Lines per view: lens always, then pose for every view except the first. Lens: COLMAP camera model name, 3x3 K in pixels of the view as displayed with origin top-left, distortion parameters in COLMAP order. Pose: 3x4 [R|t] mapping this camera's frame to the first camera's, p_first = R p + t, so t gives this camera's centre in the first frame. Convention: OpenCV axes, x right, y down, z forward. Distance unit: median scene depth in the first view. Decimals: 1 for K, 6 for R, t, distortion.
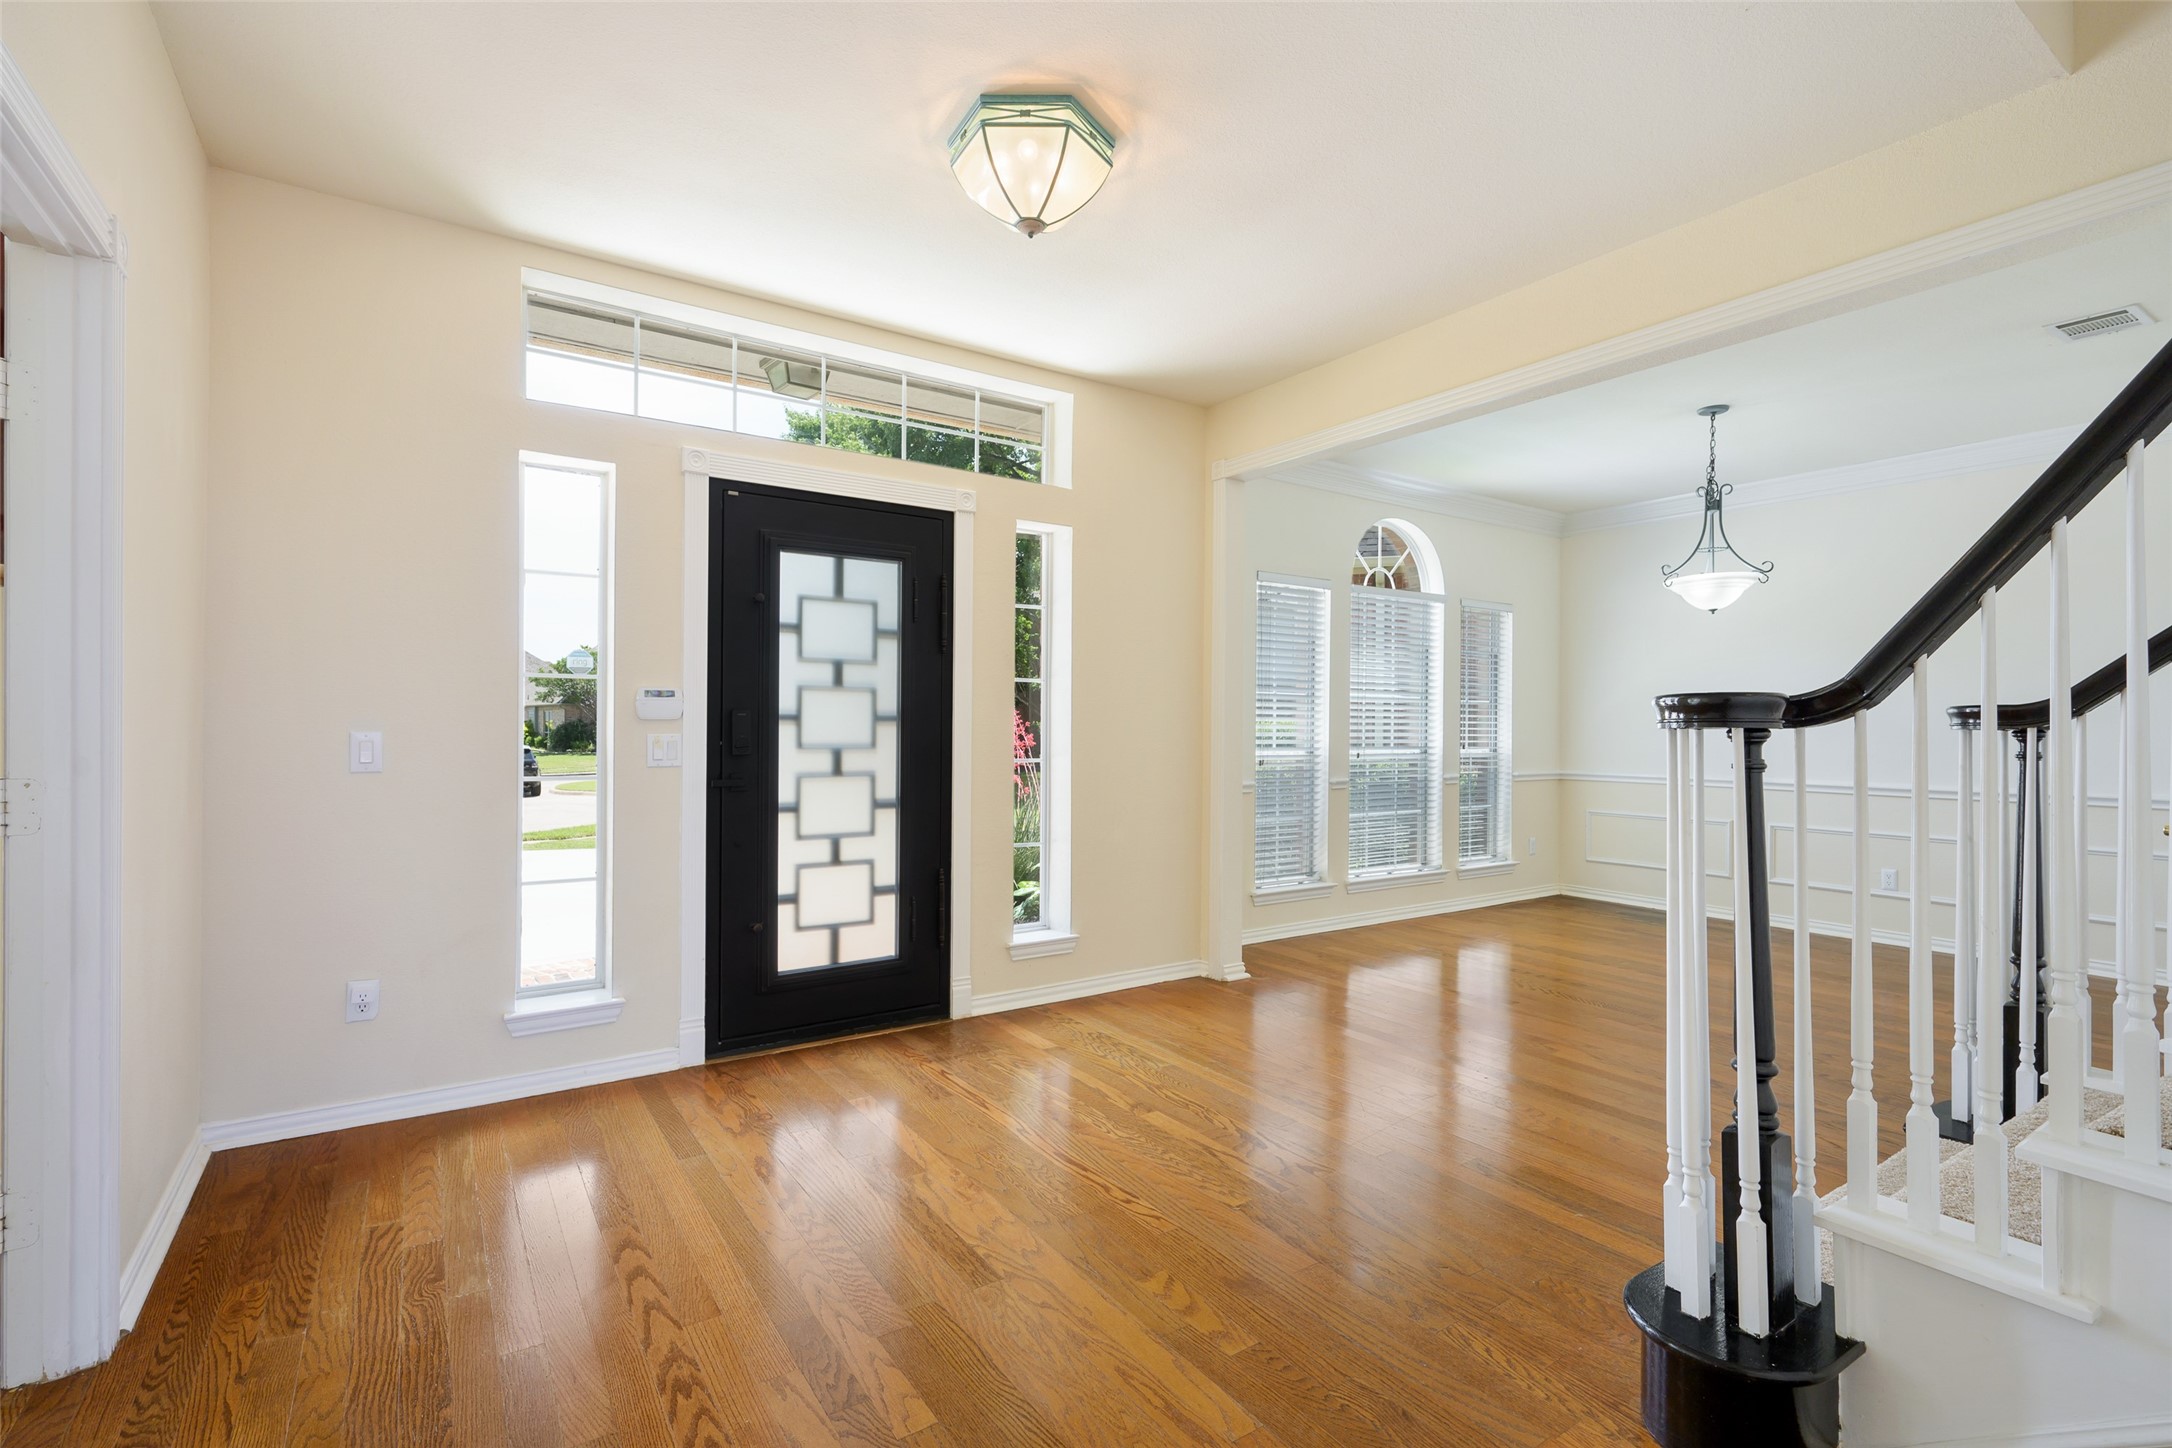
lens RADIAL K [[954.1, 0, 1095.3], [0, 954.1, 723.3], [0, 0, 1]] dist [-0.000742, 0.000201]
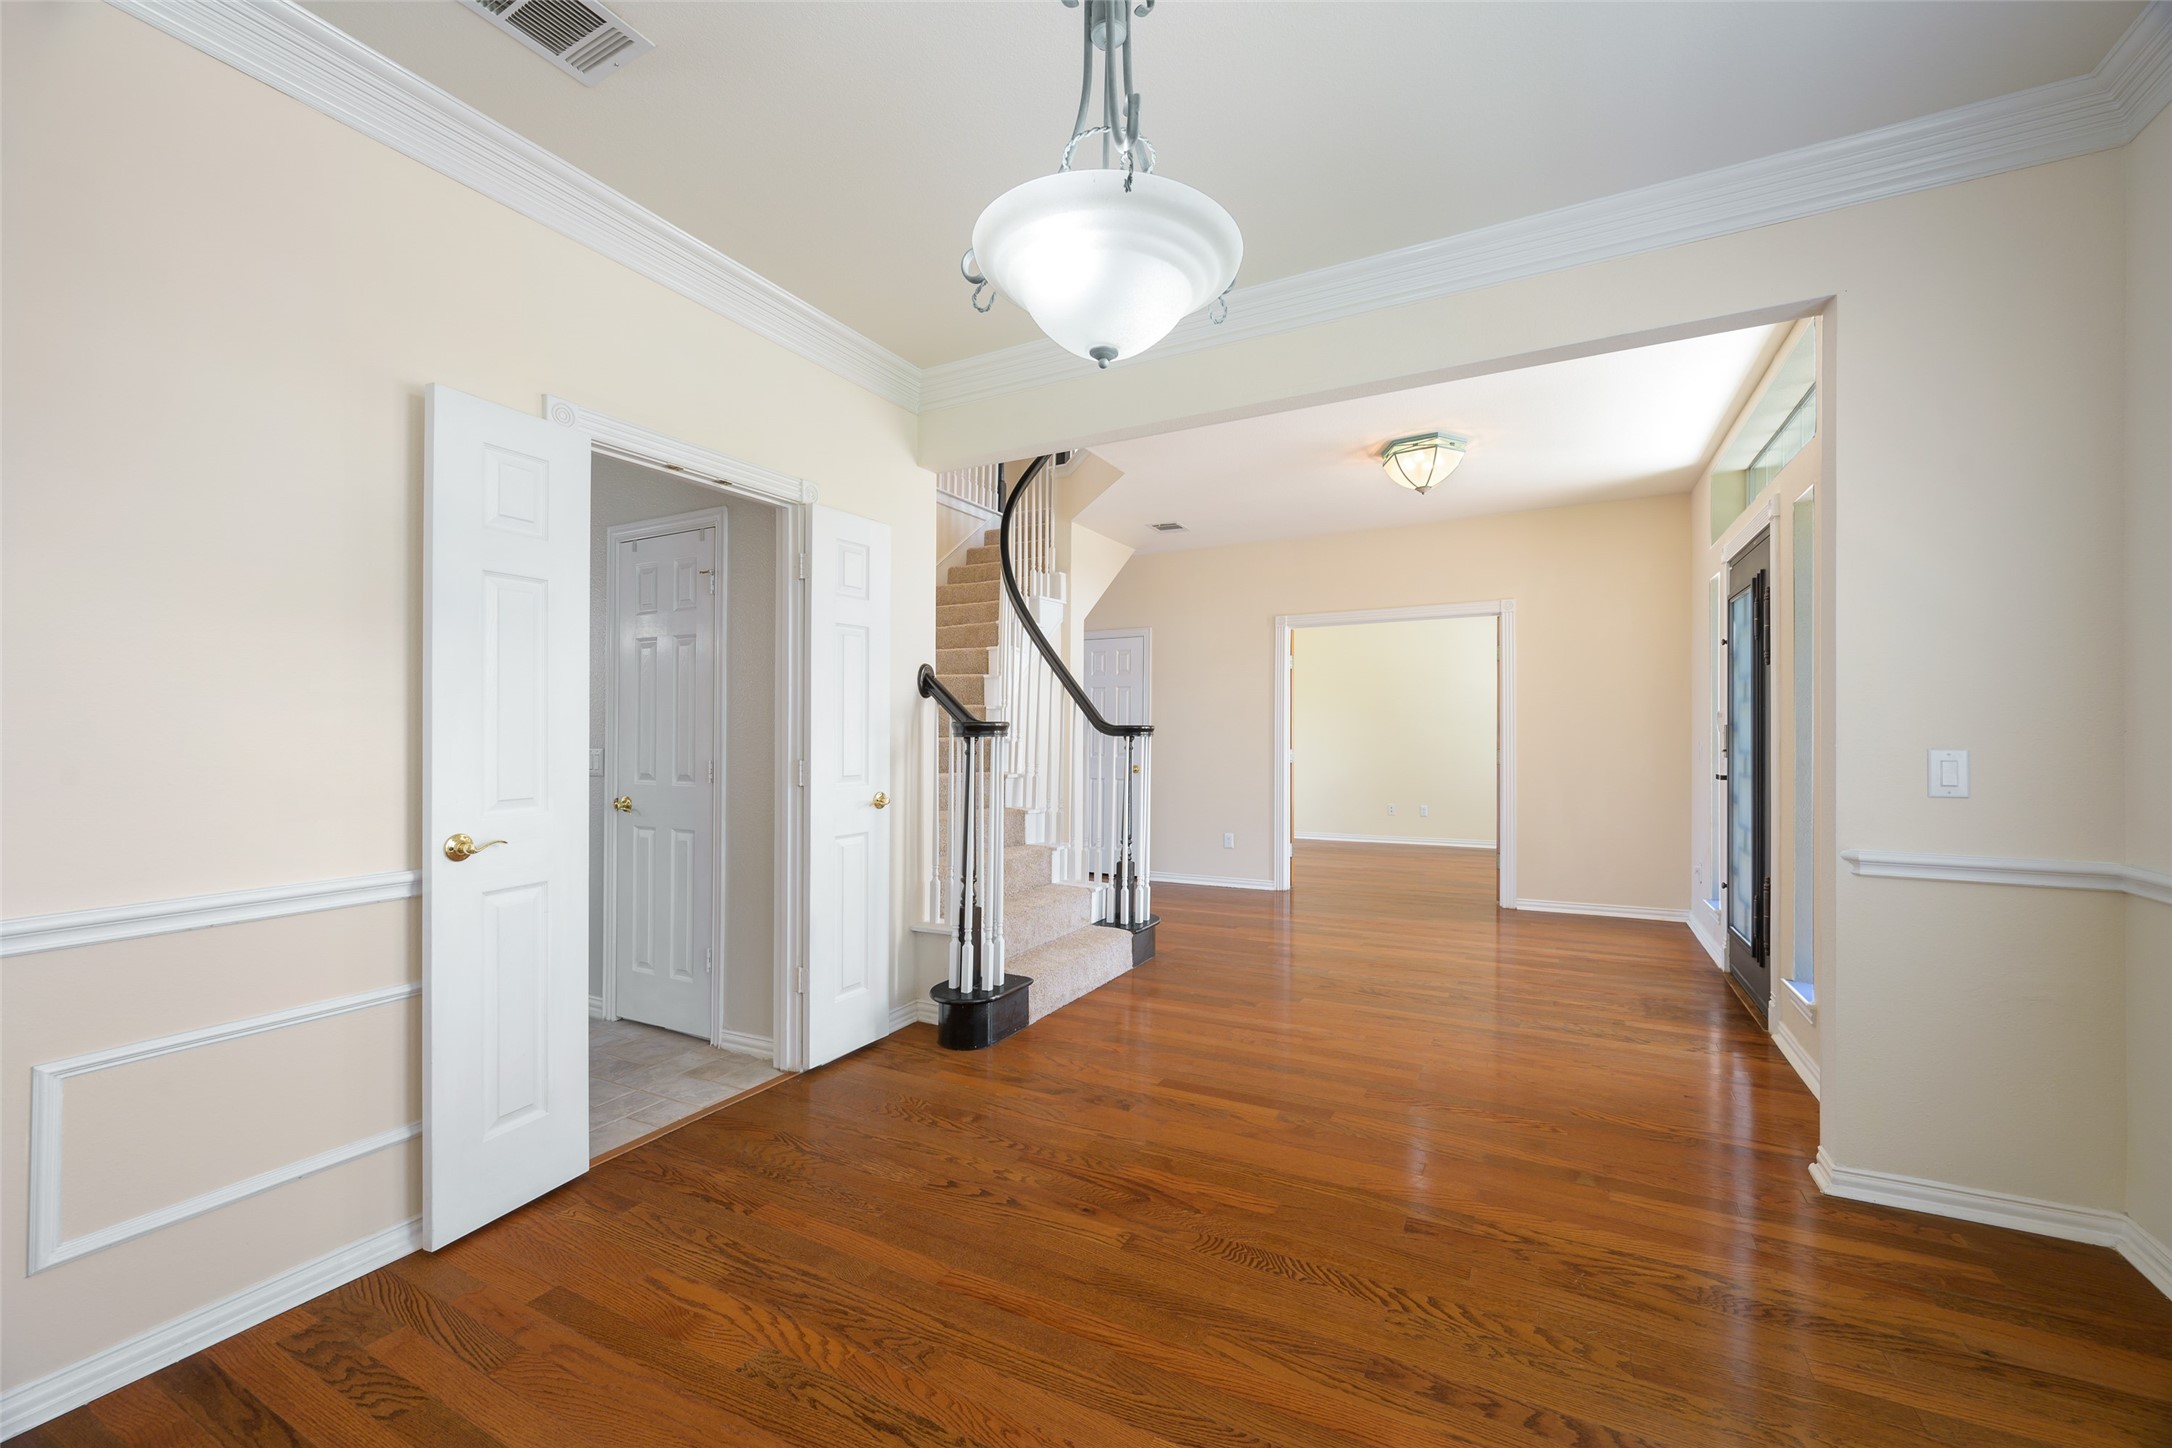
lens RADIAL K [[873.5, 0, 1094.6], [0, 873.5, 736.9], [0, 0, 1]] dist [-0.001281, -0.000129]
pose [[-0.880746, -0.004197, -0.473570, 1.016600], [-0.002197, 0.999986, -0.004777, 0.008817], [0.473584, -0.003166, -0.880743, 1.650821]]
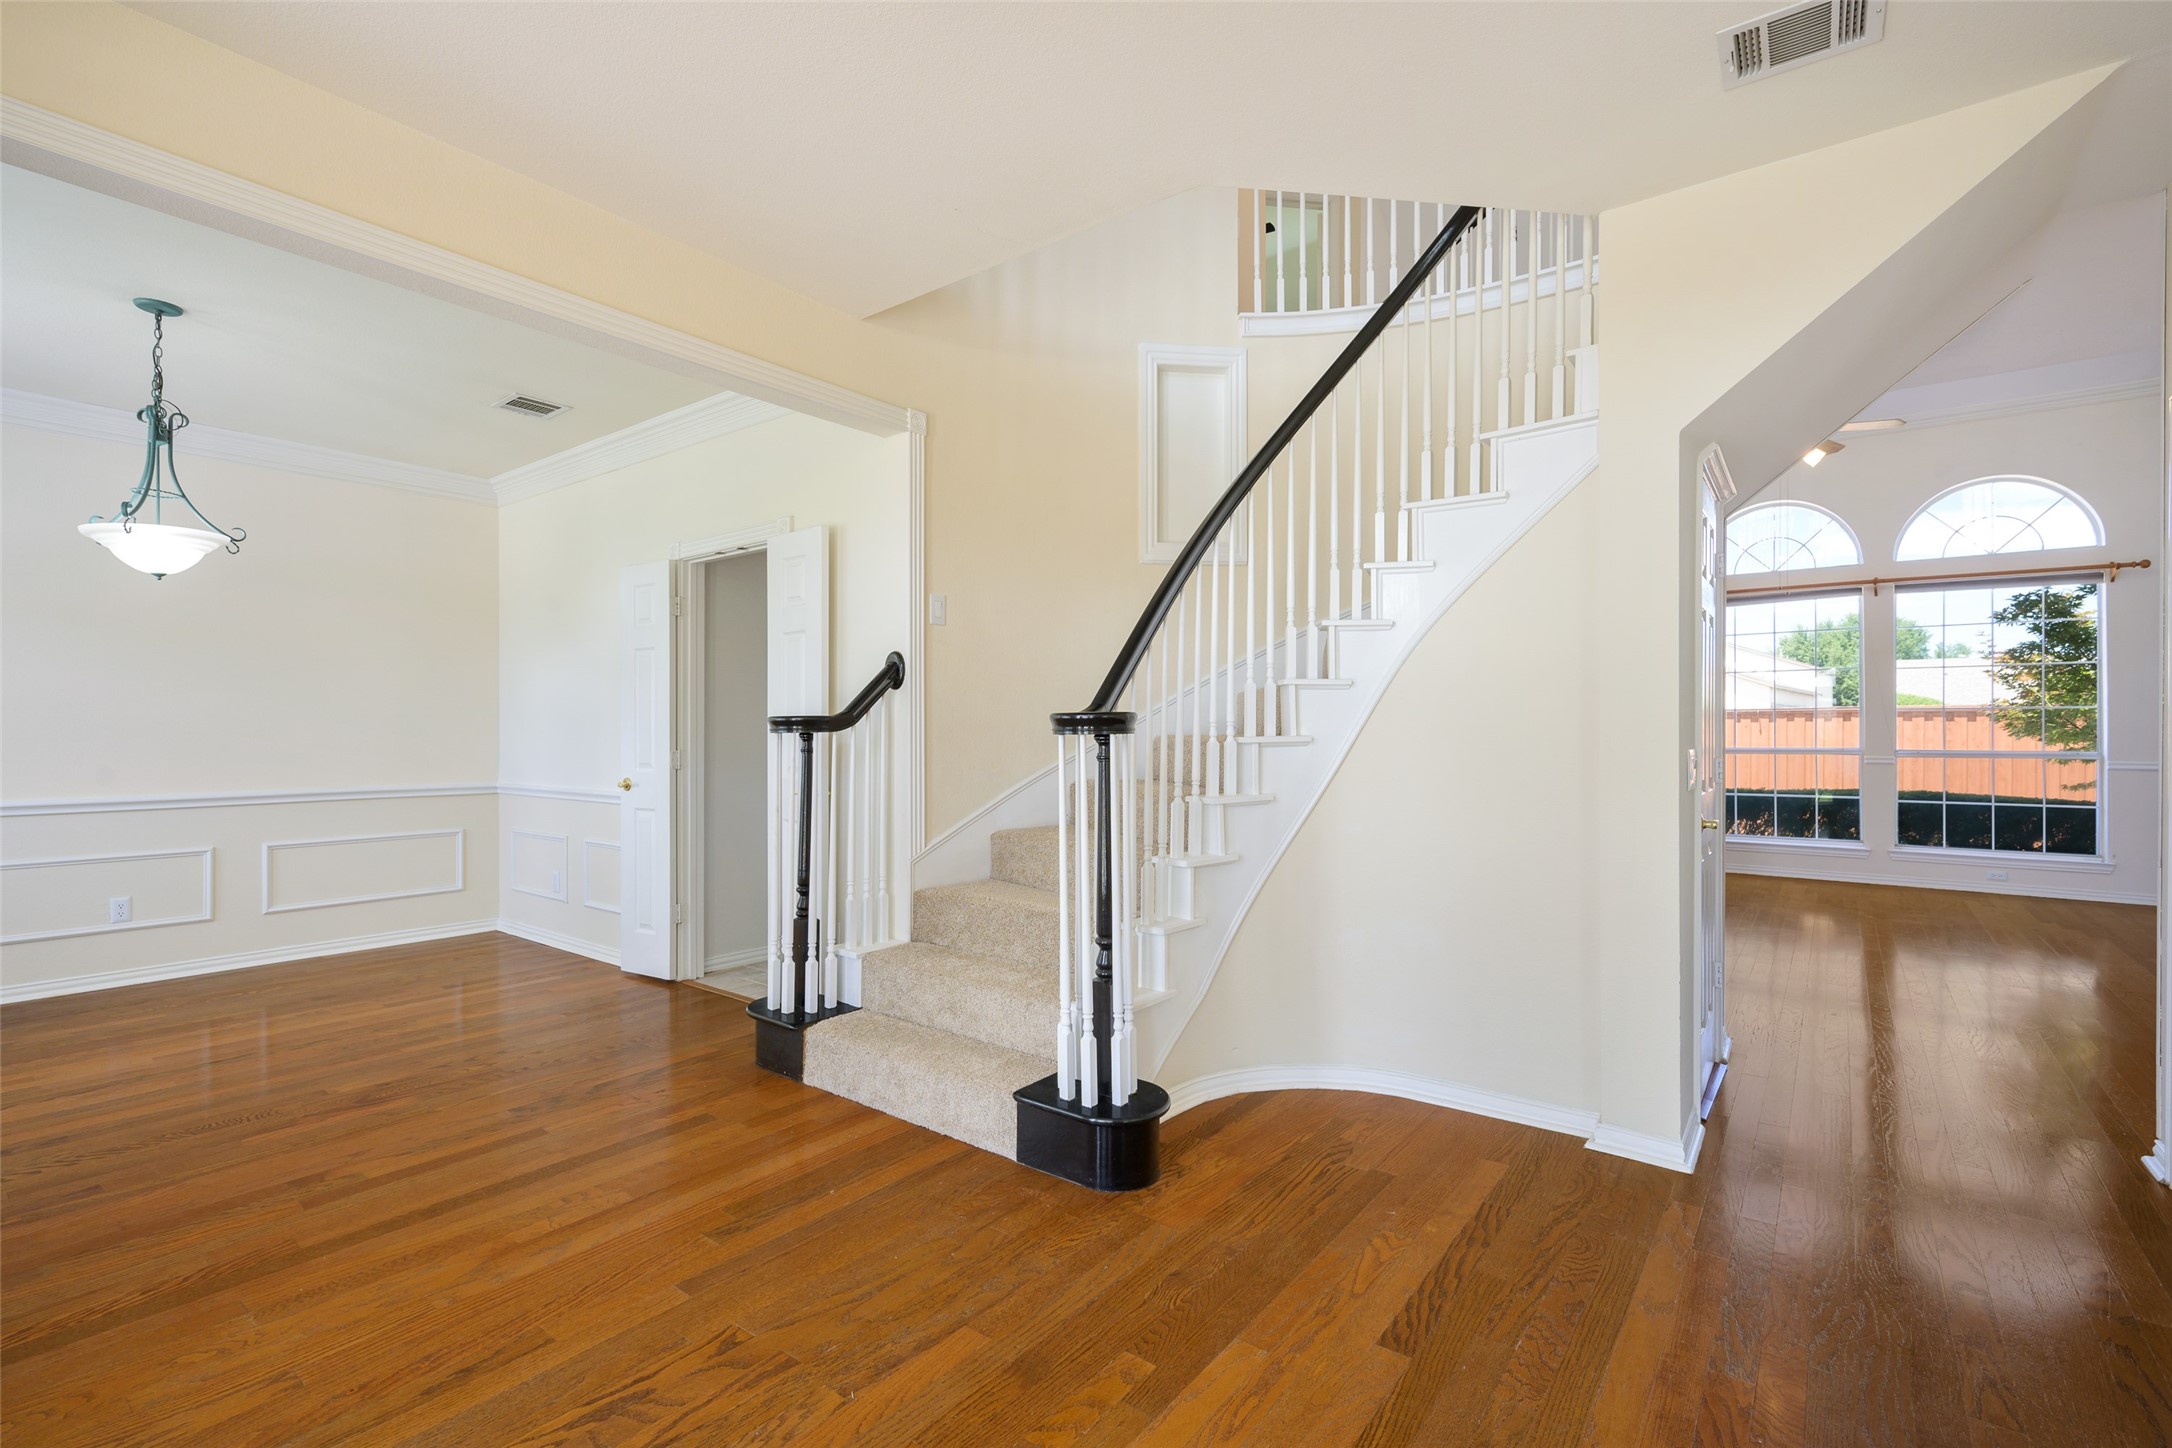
lens RADIAL K [[983.4, 0, 1093.6], [0, 983.4, 734.6], [0, 0, 1]] dist [0.001885, 0.000246]
pose [[-0.306624, -0.008209, 0.951795, -0.423736], [-0.006980, 0.999955, 0.006375, -0.003820], [-0.951805, -0.004689, -0.306667, 0.716919]]
